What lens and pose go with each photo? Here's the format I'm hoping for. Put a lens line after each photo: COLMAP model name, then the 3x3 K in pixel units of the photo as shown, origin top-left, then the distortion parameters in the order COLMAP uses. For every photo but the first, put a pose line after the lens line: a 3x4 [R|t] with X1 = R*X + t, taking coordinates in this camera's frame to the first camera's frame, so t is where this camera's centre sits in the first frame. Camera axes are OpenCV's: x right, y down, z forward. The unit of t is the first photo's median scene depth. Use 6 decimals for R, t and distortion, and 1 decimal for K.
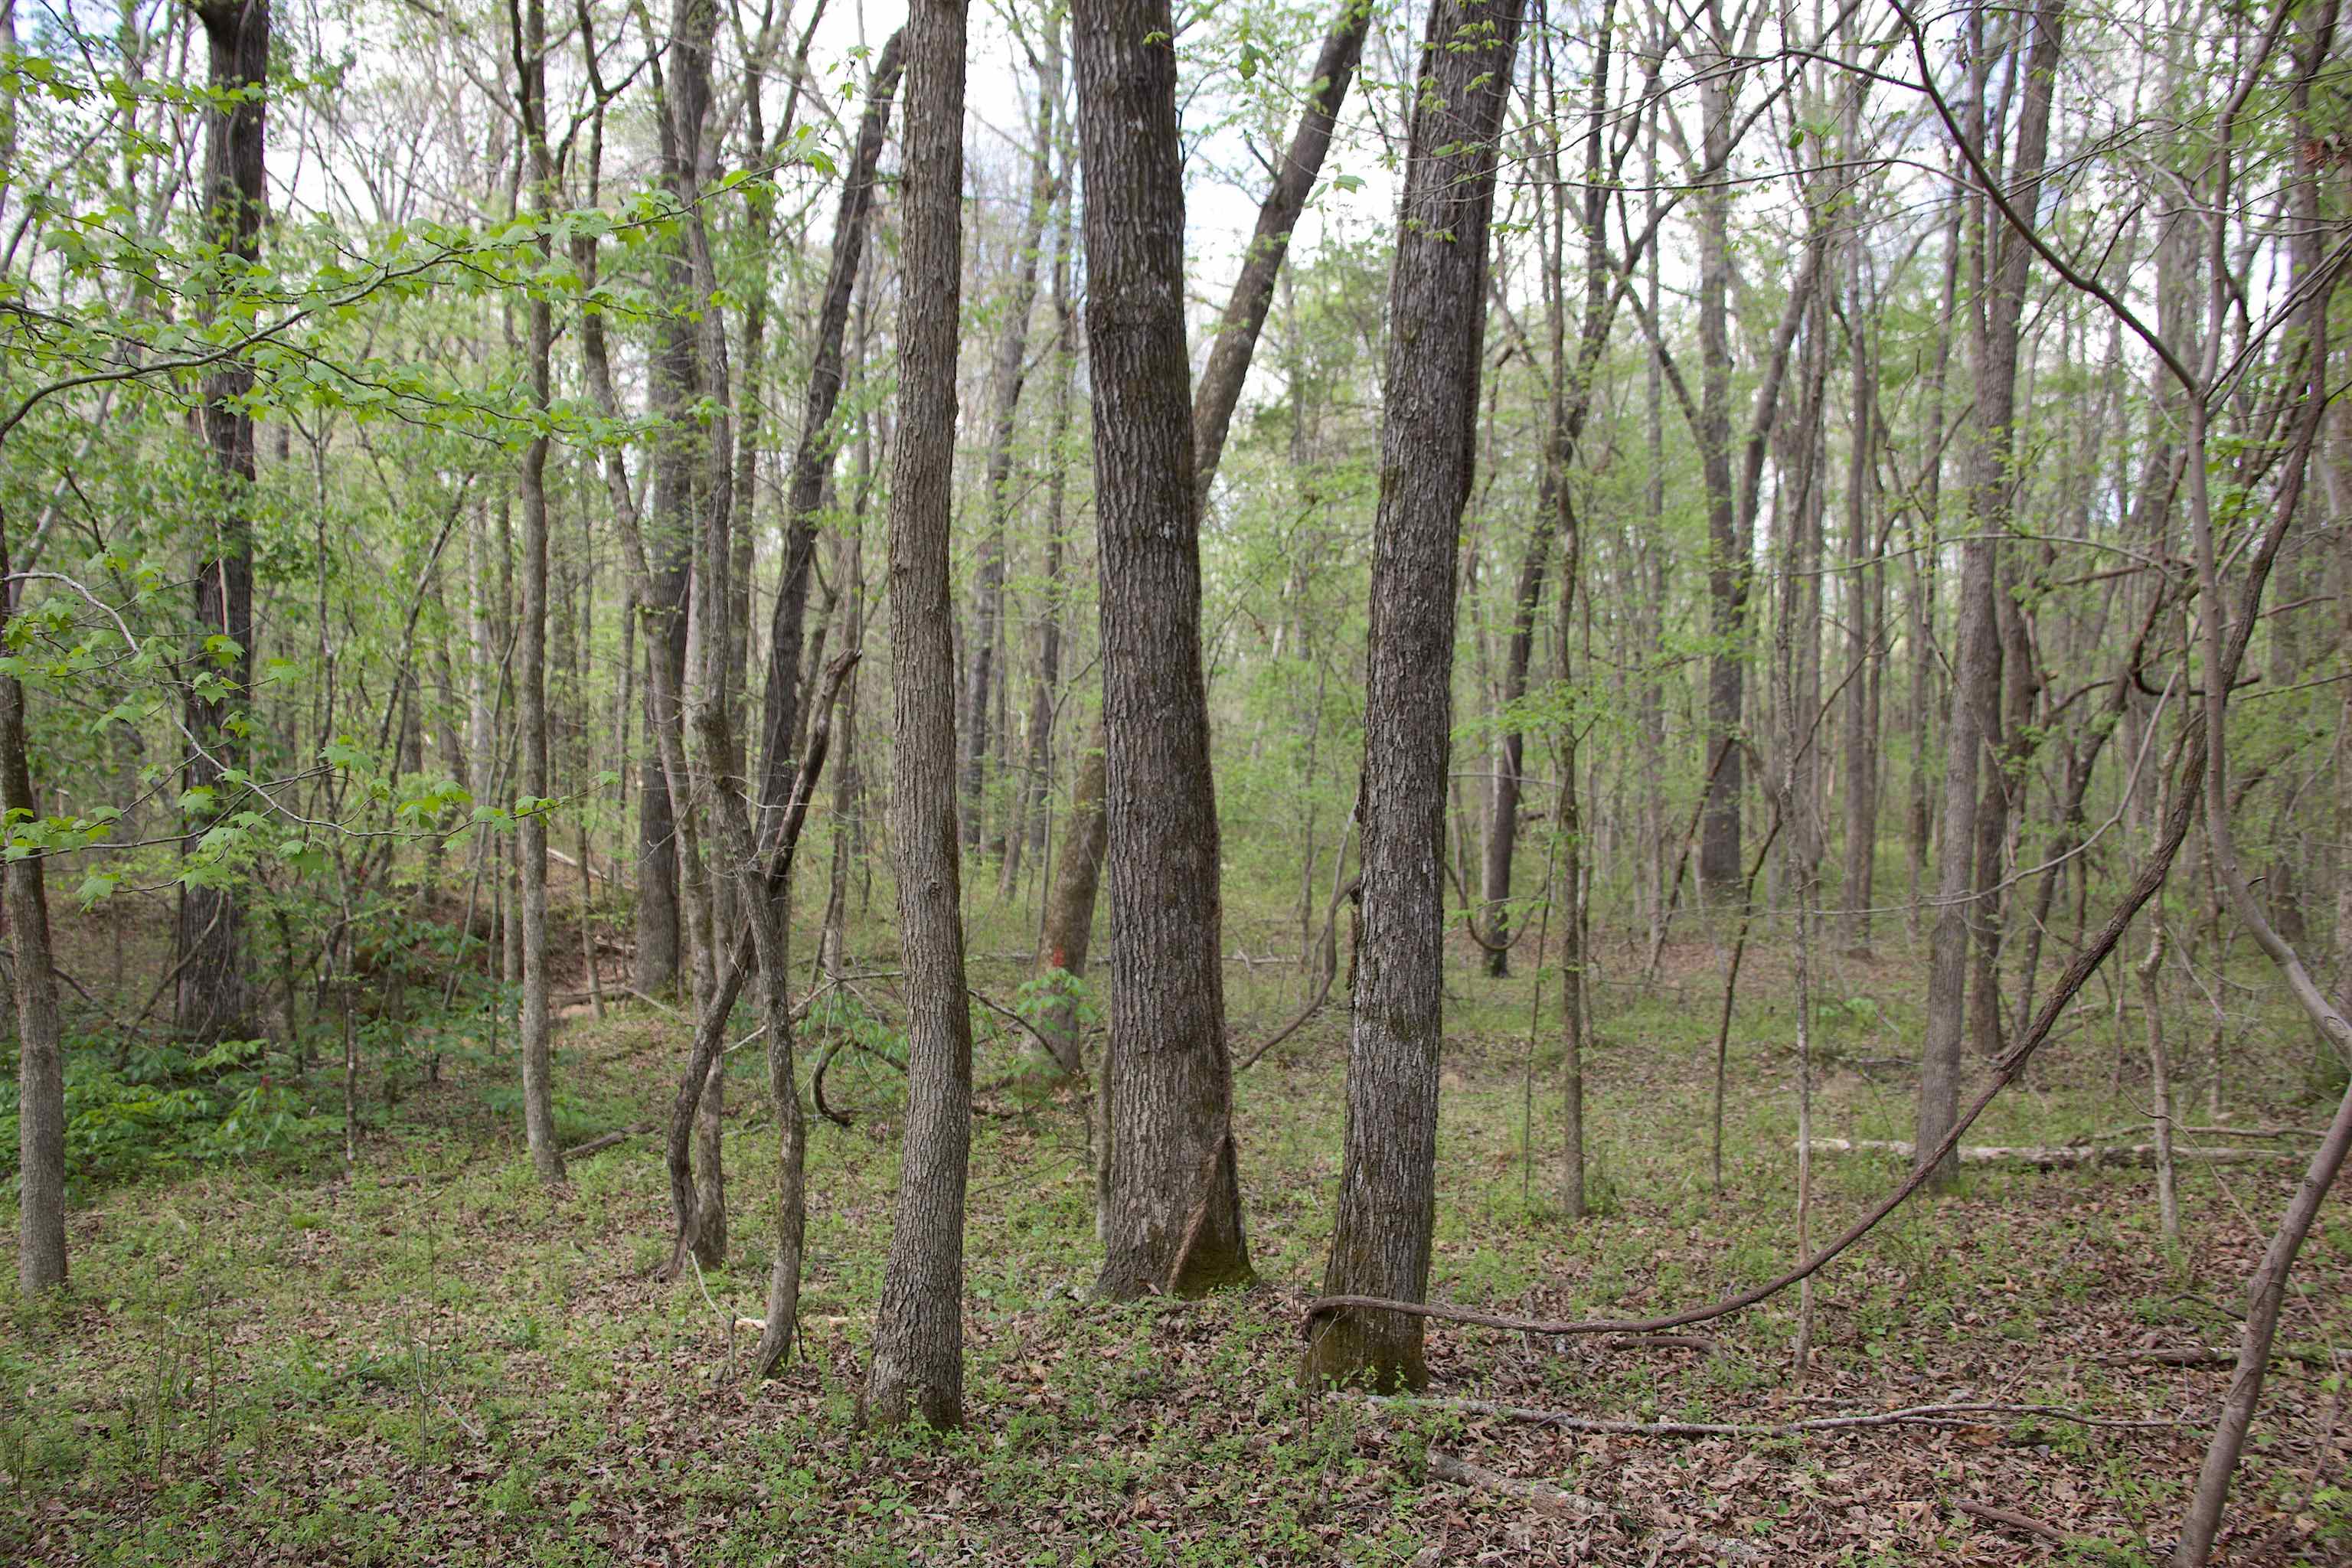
lens RADIAL K [[2145.2, 0, 1176.0], [0, 2145.2, 784.0], [0, 0, 1]] dist [-0.103070, 0.182583]
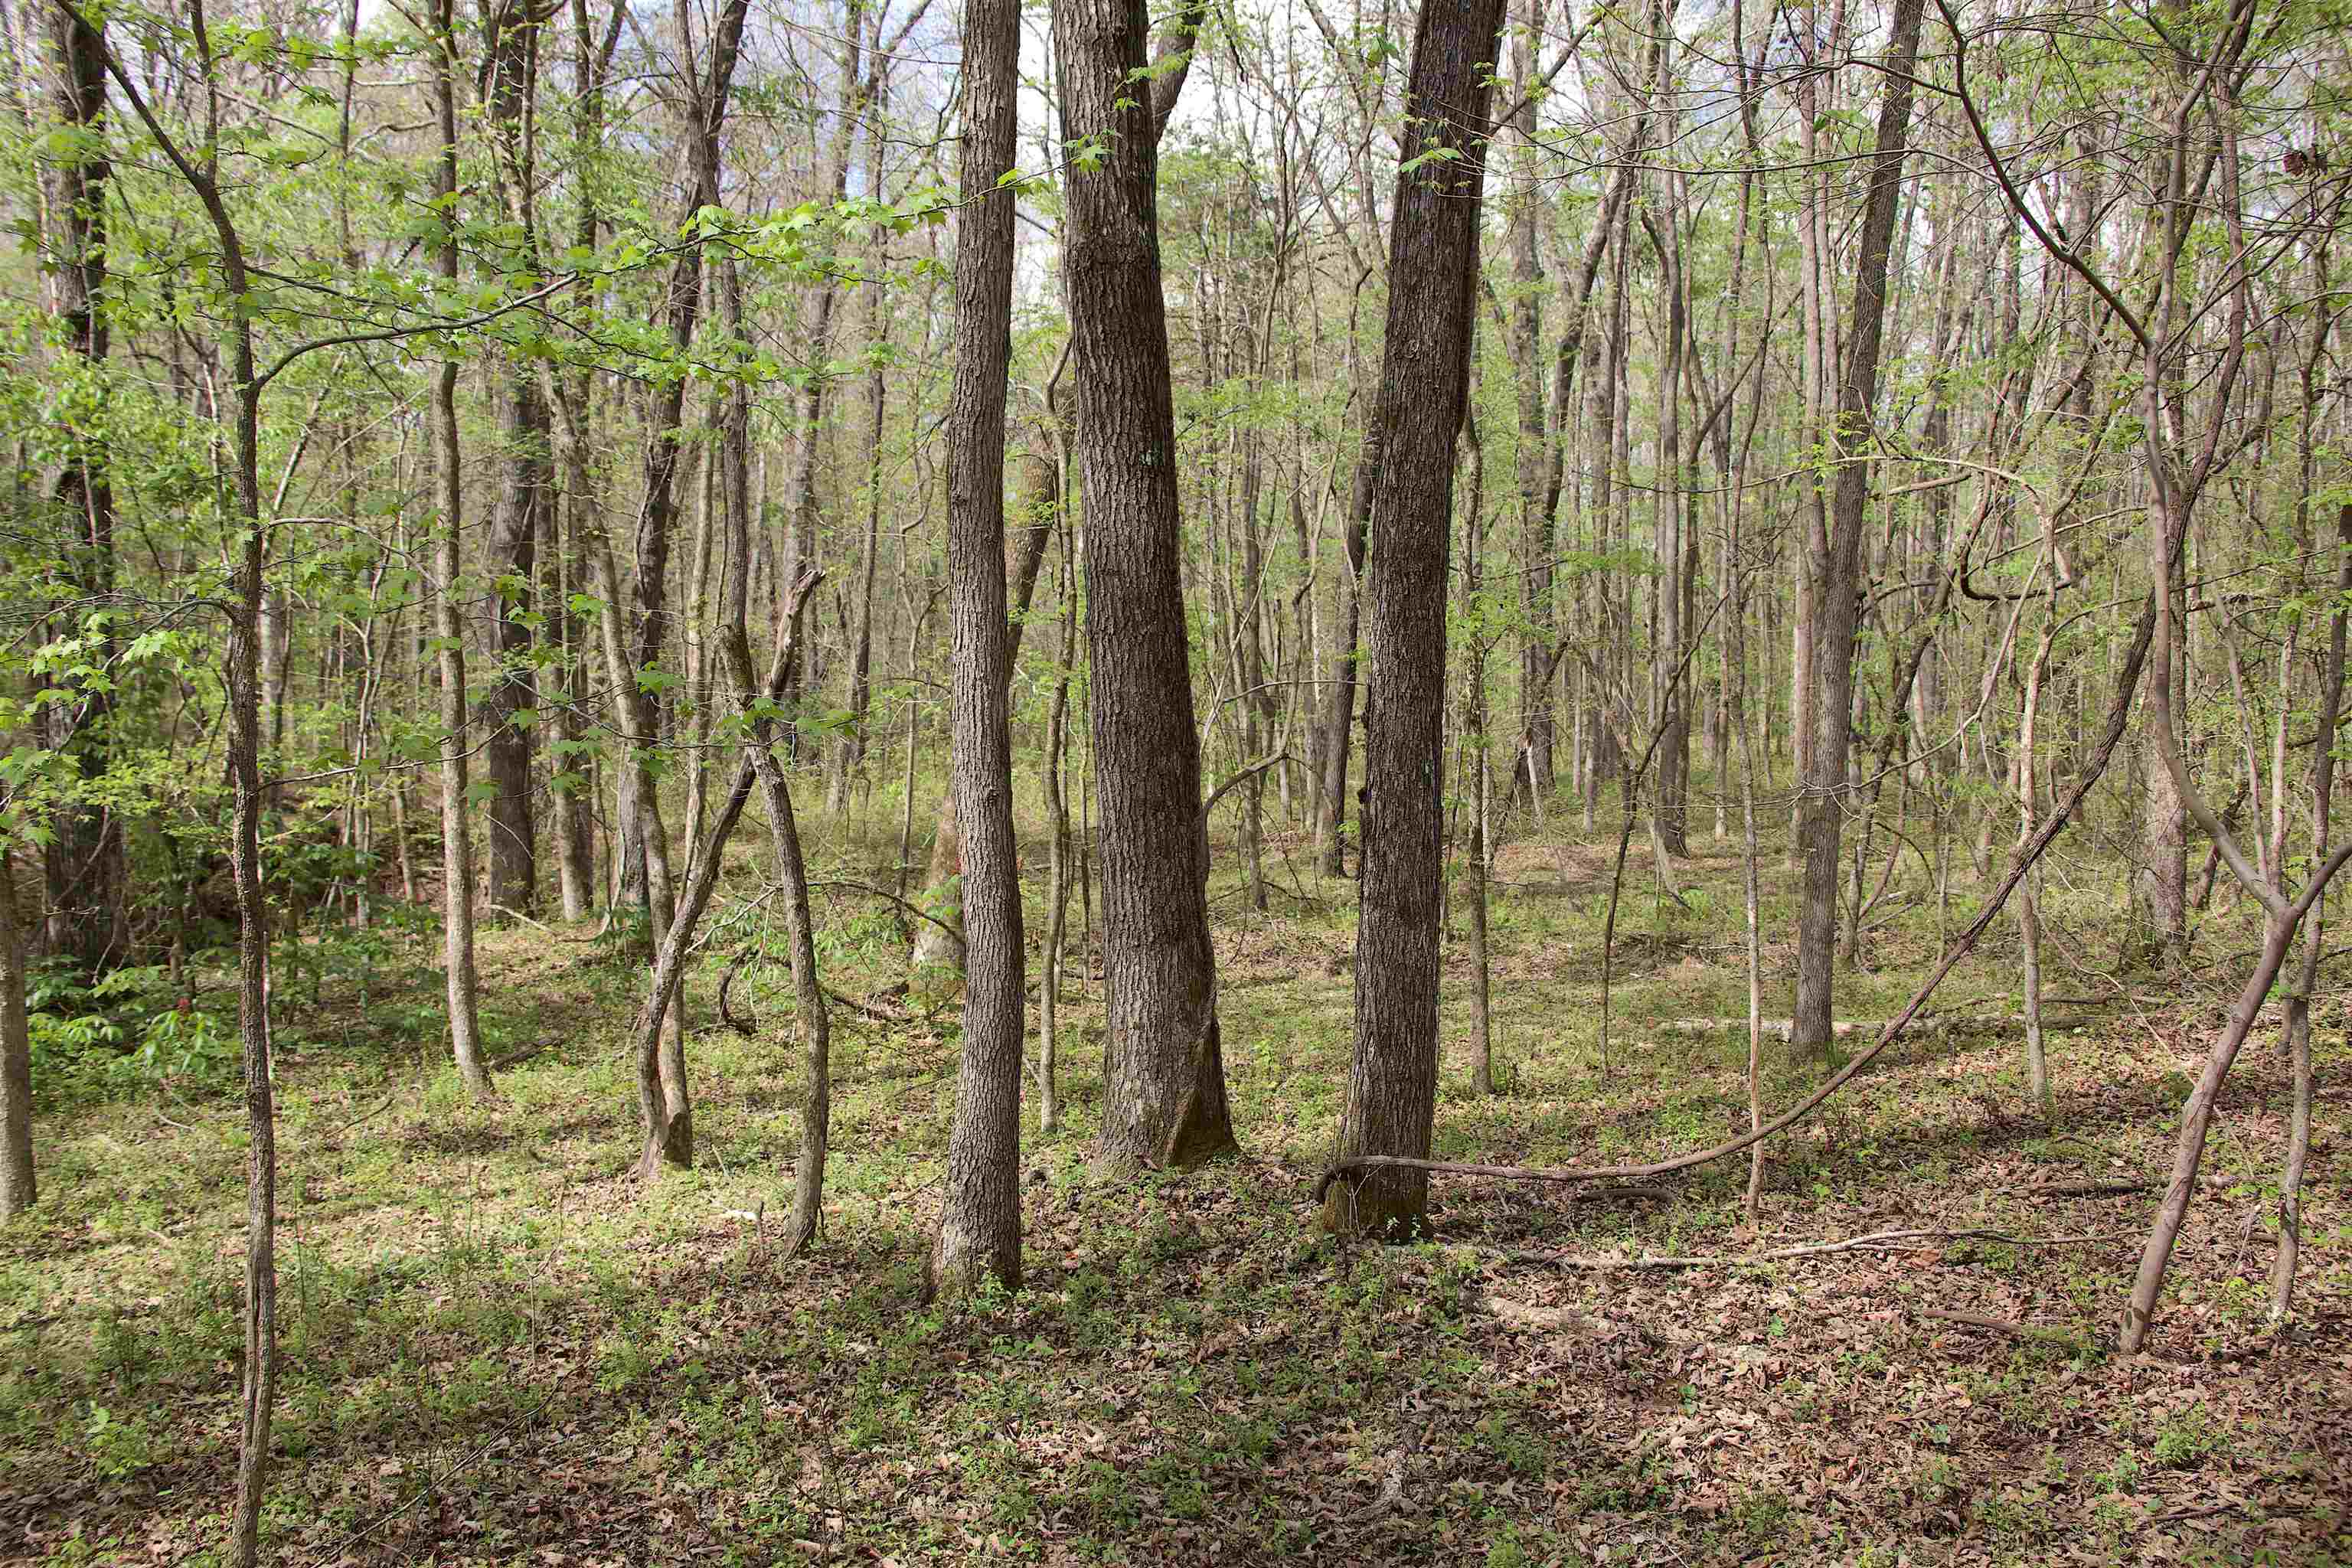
lens RADIAL K [[2145.2, 0, 1176.0], [0, 2145.2, 784.0], [0, 0, 1]] dist [-0.103070, 0.182583]
pose [[0.995218, -0.017659, 0.096074, -0.112530], [0.013572, 0.998981, 0.043037, -0.002091], [-0.096736, -0.041527, 0.994443, -0.079410]]
